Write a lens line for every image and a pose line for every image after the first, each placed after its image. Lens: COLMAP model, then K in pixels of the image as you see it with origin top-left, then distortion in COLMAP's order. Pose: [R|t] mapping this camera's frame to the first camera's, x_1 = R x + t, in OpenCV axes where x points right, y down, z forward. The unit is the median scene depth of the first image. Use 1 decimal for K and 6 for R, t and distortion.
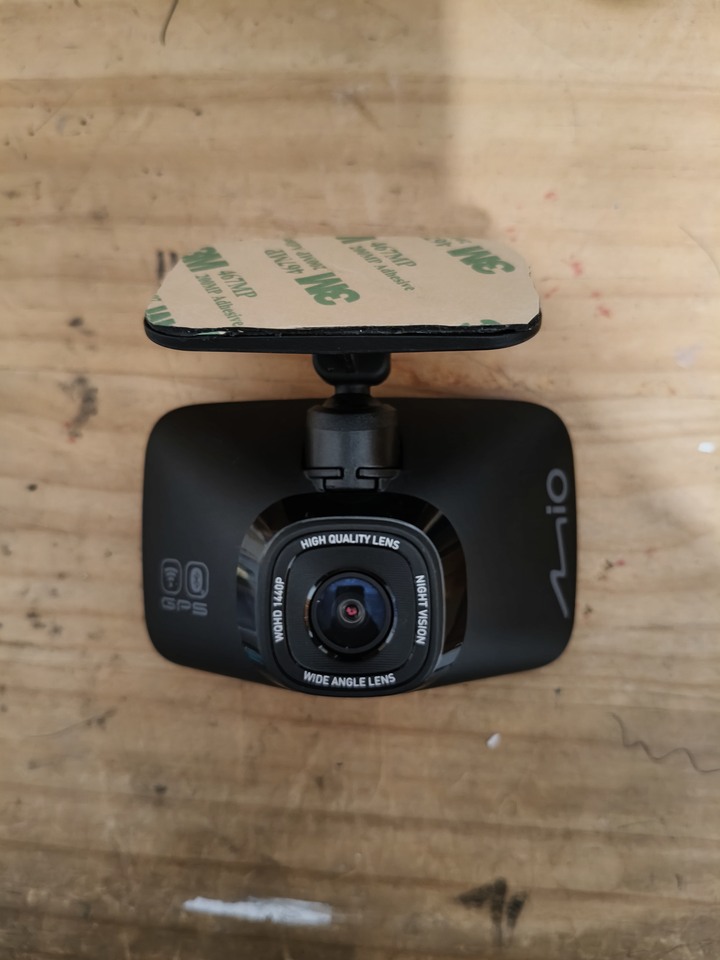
lens RADIAL K [[843.8, 0, 360.0], [0, 843.8, 480.0], [0, 0, 1]] dist [-0.080856, -0.006795]
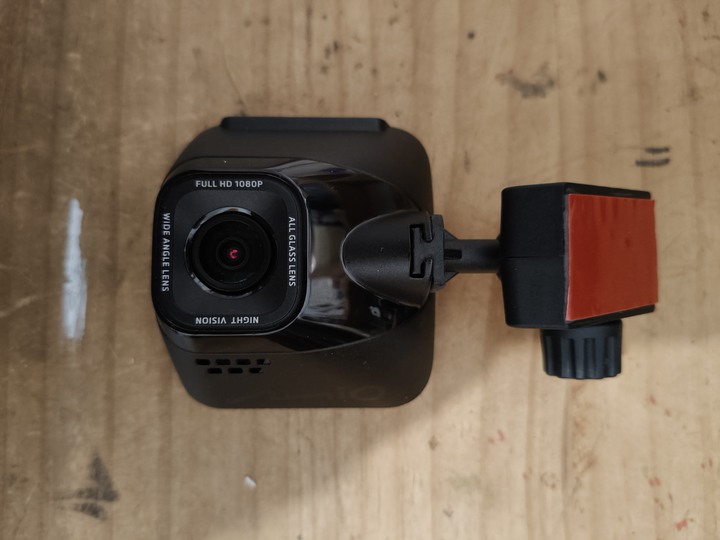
lens RADIAL K [[632.8, 0, 360.0], [0, 632.8, 270.0], [0, 0, 1]] dist [-0.080856, -0.006795]
pose [[0.060767, 0.989860, -0.128392, 0.003375], [-0.983764, 0.081155, 0.160070, 0.026669], [0.168867, 0.116581, 0.978720, 0.254385]]
